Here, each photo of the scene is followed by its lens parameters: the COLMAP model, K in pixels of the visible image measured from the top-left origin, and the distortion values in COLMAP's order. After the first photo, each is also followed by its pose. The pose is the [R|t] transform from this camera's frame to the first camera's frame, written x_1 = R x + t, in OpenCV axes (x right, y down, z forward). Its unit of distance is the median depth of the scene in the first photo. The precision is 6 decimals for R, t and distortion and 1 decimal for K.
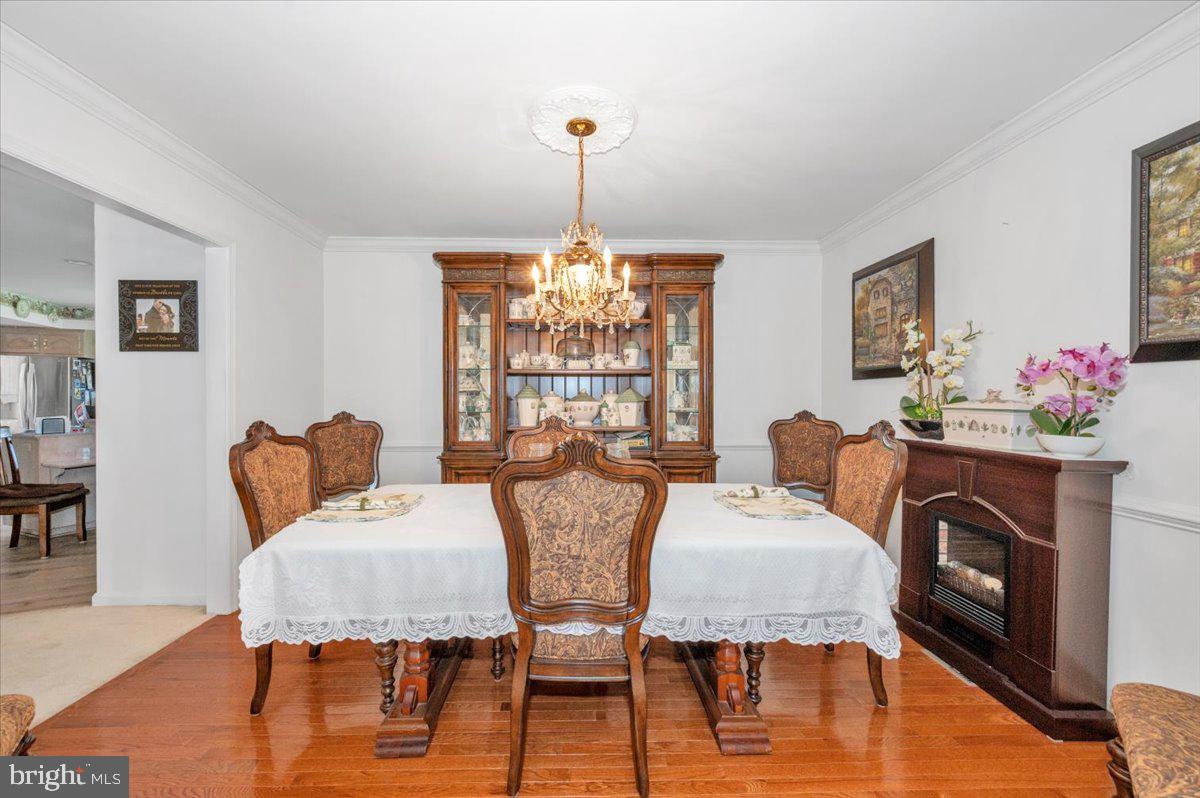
lens RADIAL K [[479.4, 0, 594.3], [0, 479.4, 397.3], [0, 0, 1]] dist [0.002424, -0.001353]
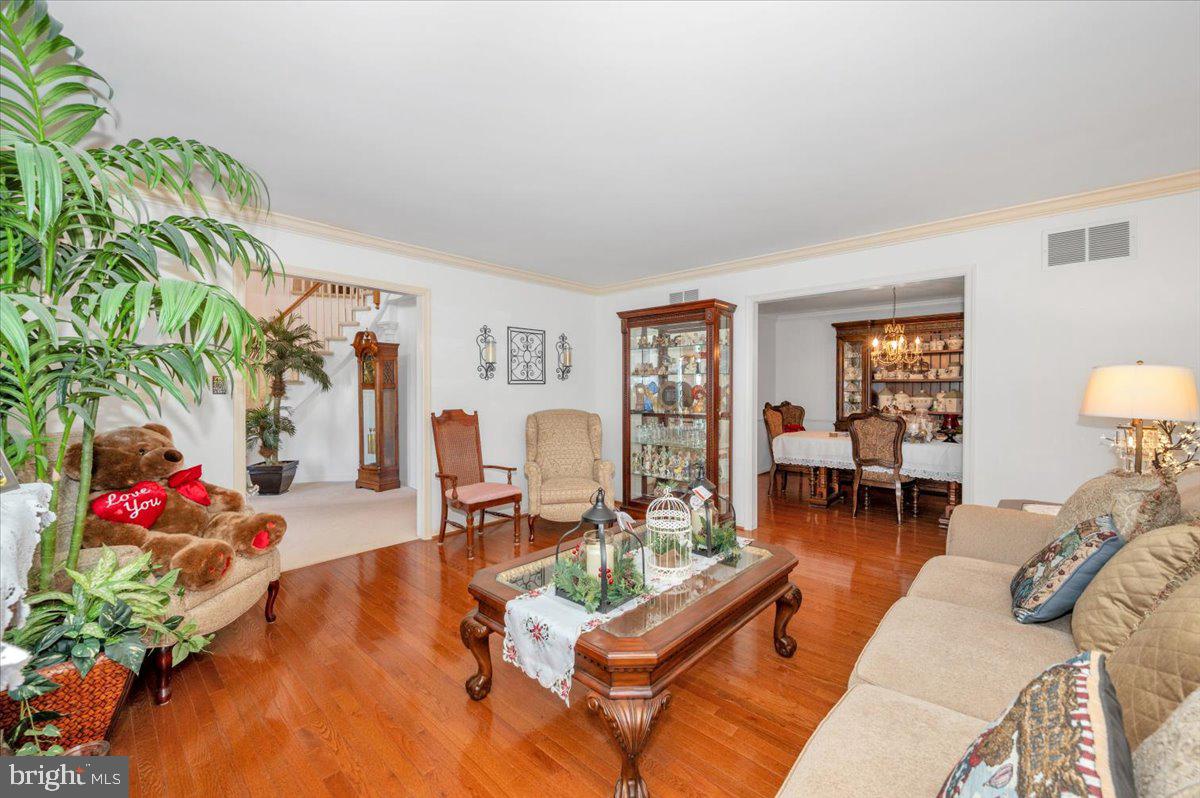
lens RADIAL K [[479.4, 0, 596.5], [0, 479.4, 396.4], [0, 0, 1]] dist [0.002424, -0.001353]
pose [[0.704846, 0.010922, -0.709277, 0.402629], [-0.006953, 0.999940, 0.008488, -0.002011], [0.709327, -0.001051, 0.704879, -1.127027]]
